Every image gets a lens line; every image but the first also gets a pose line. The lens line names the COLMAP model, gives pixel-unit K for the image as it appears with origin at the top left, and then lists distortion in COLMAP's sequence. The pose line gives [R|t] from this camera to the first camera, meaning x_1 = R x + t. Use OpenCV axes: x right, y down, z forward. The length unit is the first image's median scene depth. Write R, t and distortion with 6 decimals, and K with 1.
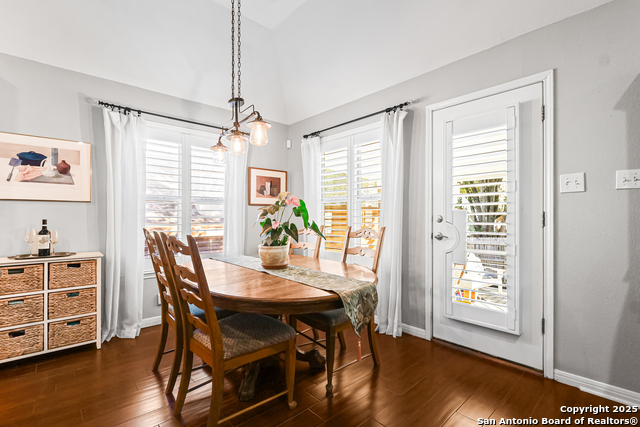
lens RADIAL K [[298.0, 0, 318.8], [0, 298.0, 216.7], [0, 0, 1]] dist [-0.007799, 0.002022]
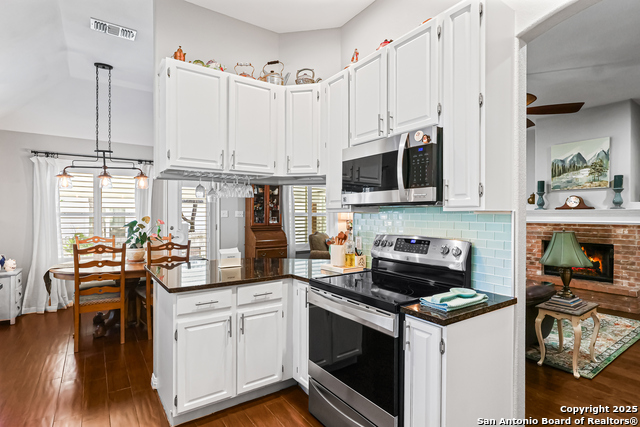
lens RADIAL K [[324.4, 0, 317.8], [0, 324.4, 218.3], [0, 0, 1]] dist [-0.002604, 0.001882]
pose [[0.124671, -0.008022, 0.992166, -1.537112], [-0.004201, 0.999954, 0.008612, -0.076488], [-0.992189, -0.005241, 0.124632, -0.190786]]
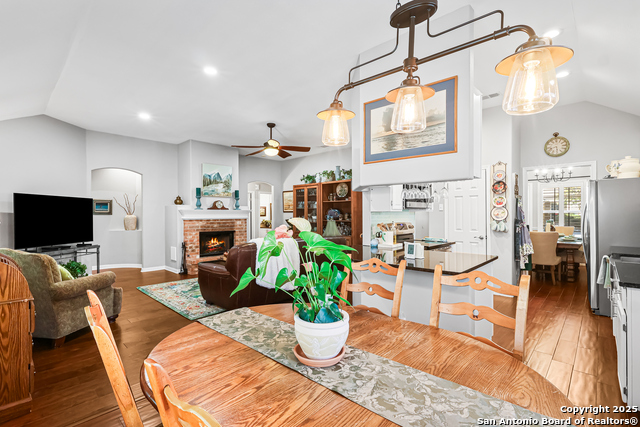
lens RADIAL K [[298.0, 0, 319.4], [0, 298.0, 215.9], [0, 0, 1]] dist [-0.007799, 0.002022]
pose [[-0.997274, 0.004424, -0.073659, -0.104445], [0.004153, 0.999984, 0.003832, -0.068943], [0.073675, 0.003515, -0.997276, 1.310941]]
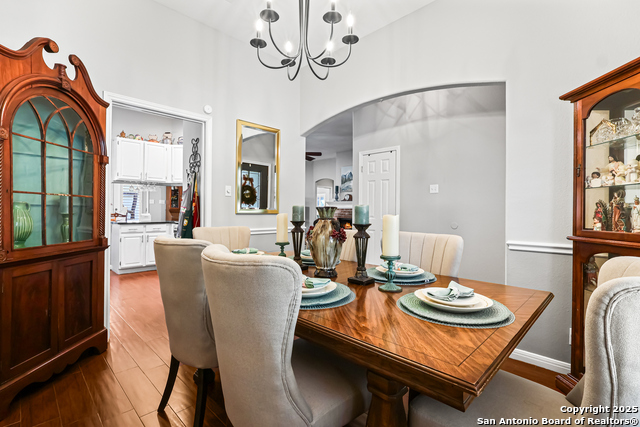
lens RADIAL K [[298.0, 0, 322.2], [0, 298.0, 211.7], [0, 0, 1]] dist [-0.007799, 0.002022]
pose [[-0.070041, -0.003272, 0.997539, -2.861047], [-0.010532, 0.999941, 0.002540, -0.000713], [-0.997488, -0.010328, -0.070072, -0.948521]]
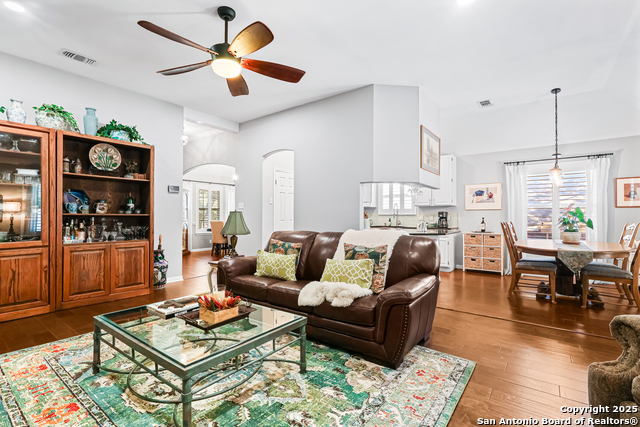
lens RADIAL K [[298.0, 0, 315.8], [0, 298.0, 214.3], [0, 0, 1]] dist [-0.007799, 0.002022]
pose [[0.175707, -0.005952, -0.984424, 1.172906], [-0.000109, 0.999982, -0.006066, -0.001593], [0.984442, 0.001173, 0.175703, -0.745689]]
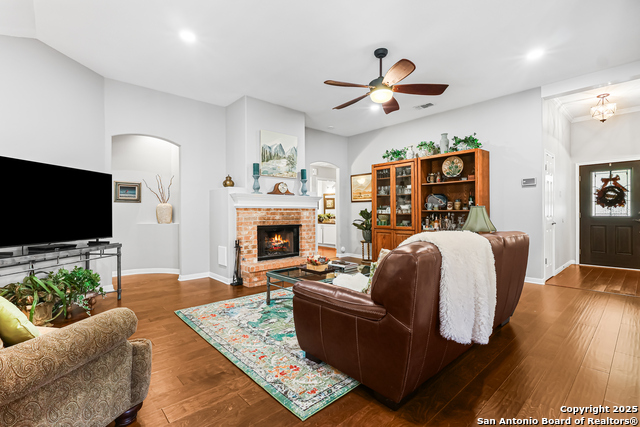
lens RADIAL K [[298.0, 0, 319.7], [0, 298.0, 213.3], [0, 0, 1]] dist [-0.007799, 0.002022]
pose [[-0.999966, 0.005042, 0.006516, 0.355425], [0.005045, 0.999987, 0.000584, 0.002524], [-0.006513, 0.000617, -0.999979, 0.479075]]
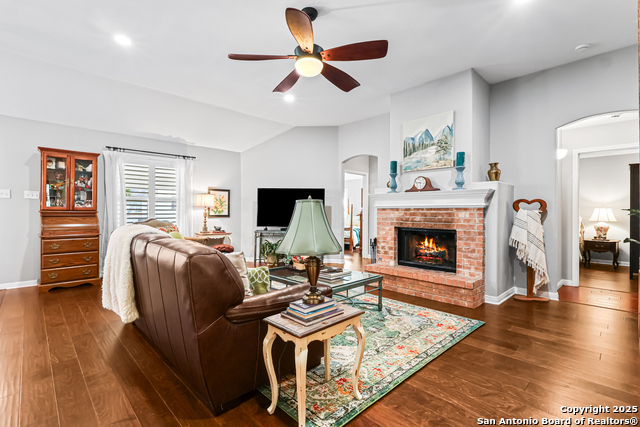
lens RADIAL K [[298.0, 0, 317.2], [0, 298.0, 213.1], [0, 0, 1]] dist [-0.007799, 0.002022]
pose [[-0.029332, -0.000711, 0.999569, -0.992442], [-0.008829, 0.999961, 0.000453, 0.001414], [-0.999531, -0.008812, -0.029338, -0.876578]]
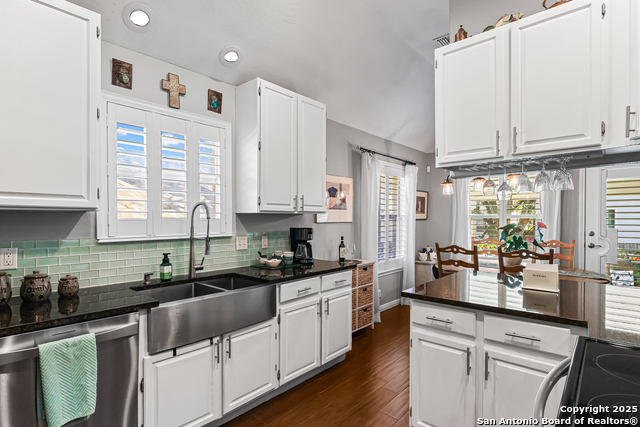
lens RADIAL K [[324.4, 0, 319.5], [0, 324.4, 223.6], [0, 0, 1]] dist [-0.002604, 0.001882]
pose [[0.994053, -0.002328, 0.108874, -1.115744], [0.000126, 0.999795, 0.020231, -0.075885], [-0.108899, -0.020097, 0.993850, -0.459435]]
